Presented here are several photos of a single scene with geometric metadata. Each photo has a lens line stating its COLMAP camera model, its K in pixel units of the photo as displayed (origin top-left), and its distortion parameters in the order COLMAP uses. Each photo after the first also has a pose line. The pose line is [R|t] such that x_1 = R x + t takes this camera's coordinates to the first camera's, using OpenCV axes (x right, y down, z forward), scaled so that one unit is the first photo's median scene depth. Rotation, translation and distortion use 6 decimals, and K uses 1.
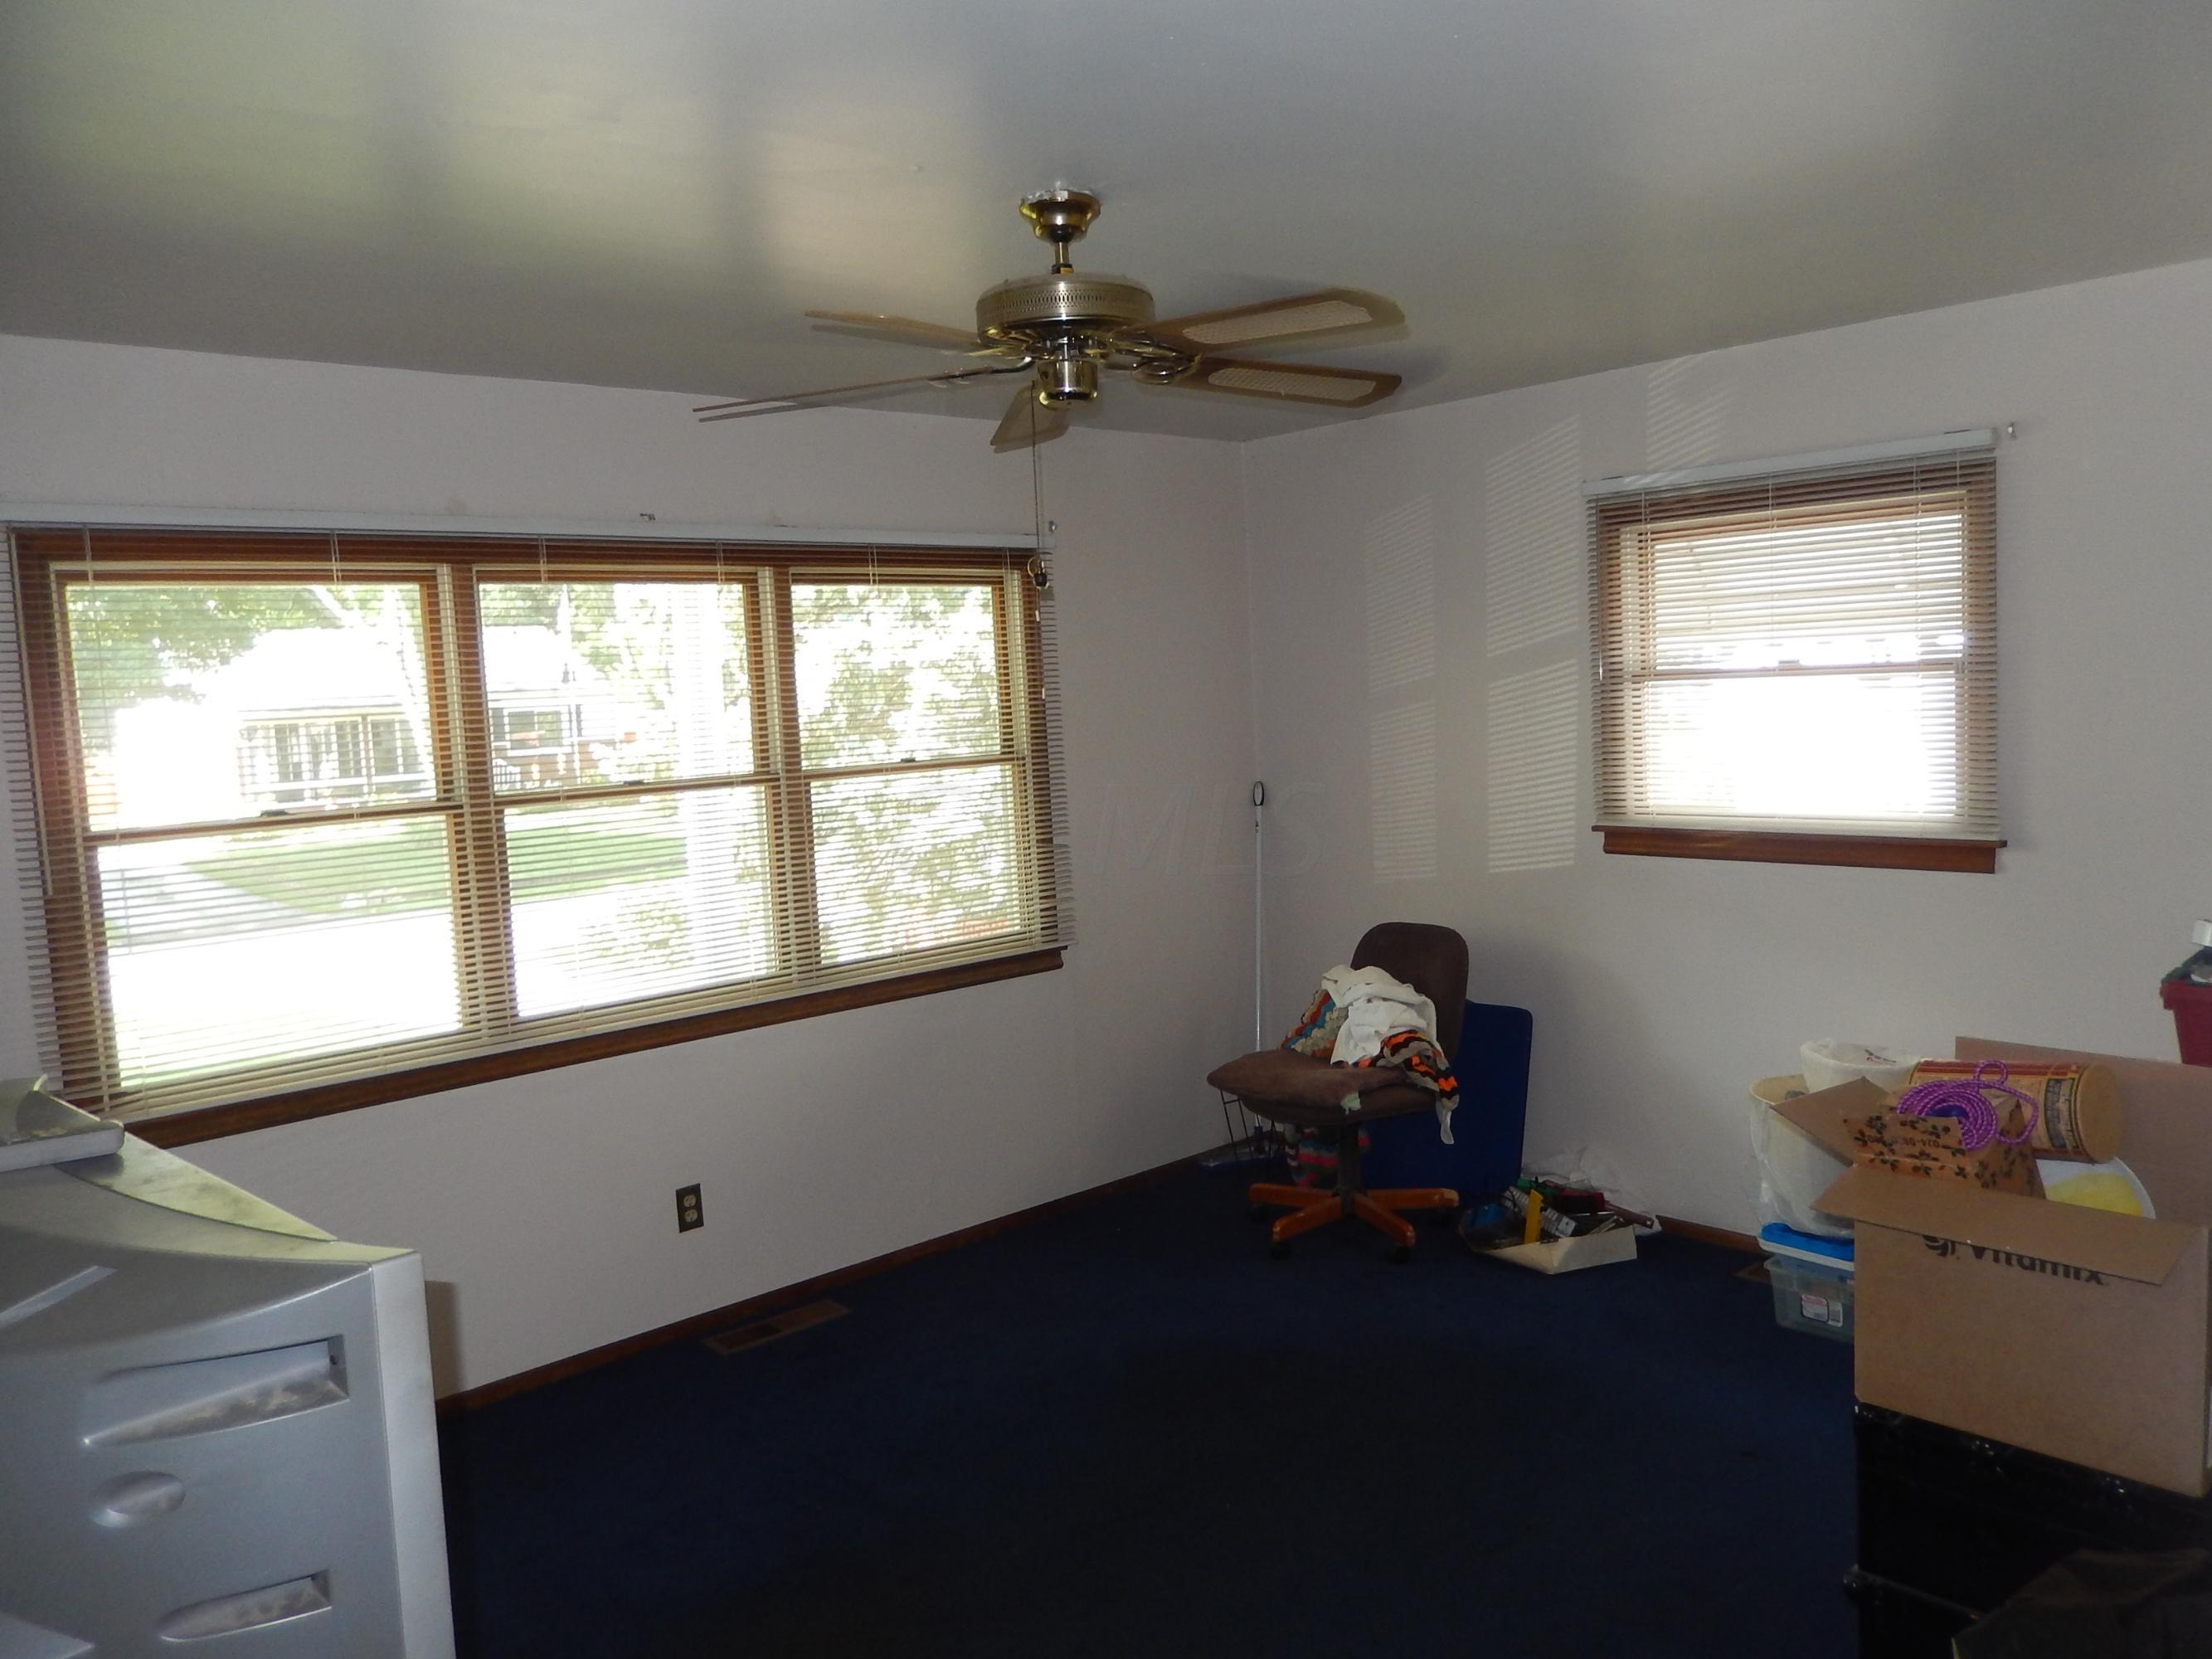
lens RADIAL K [[1696.9, 0, 1106.0], [0, 1696.9, 829.5], [0, 0, 1]] dist [0.078299, 0.000402]
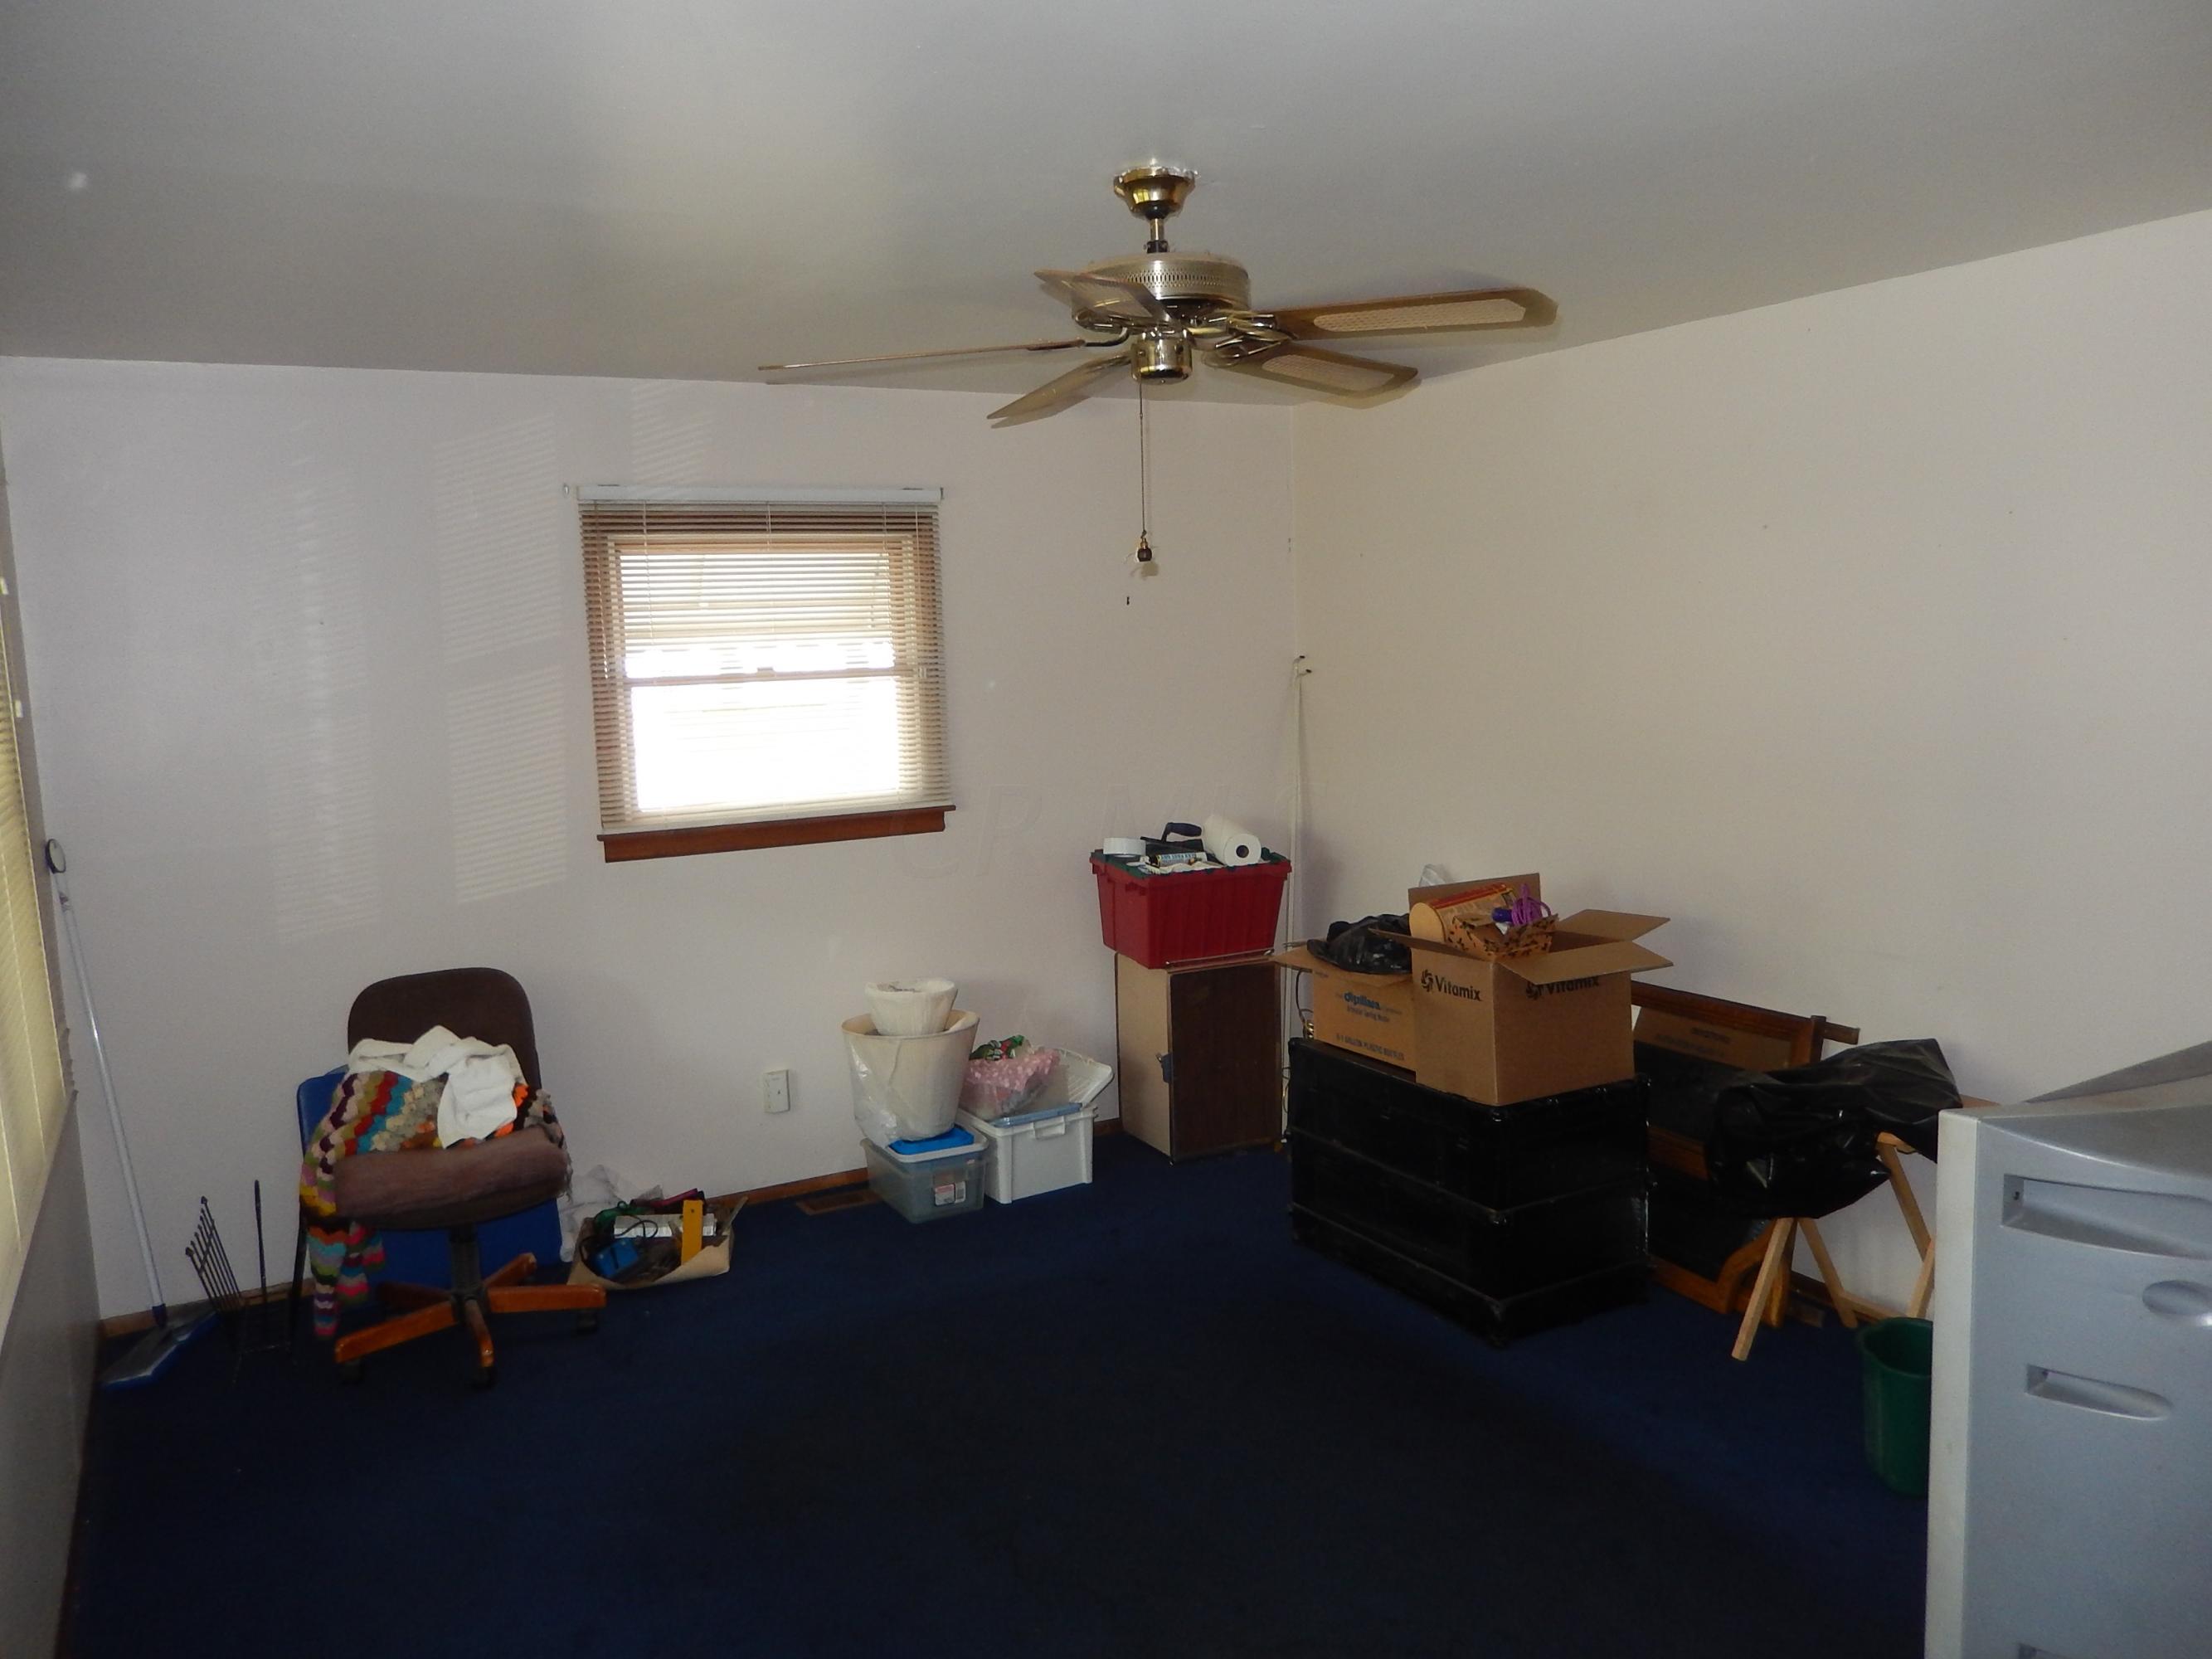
lens RADIAL K [[1727.6, 0, 1106.0], [0, 1727.6, 829.5], [0, 0, 1]] dist [-0.001021, -0.000079]
pose [[0.239810, -0.079356, 0.967571, -0.672184], [0.110340, 0.992423, 0.054047, -0.030086], [-0.964529, 0.093801, 0.246749, 0.526869]]
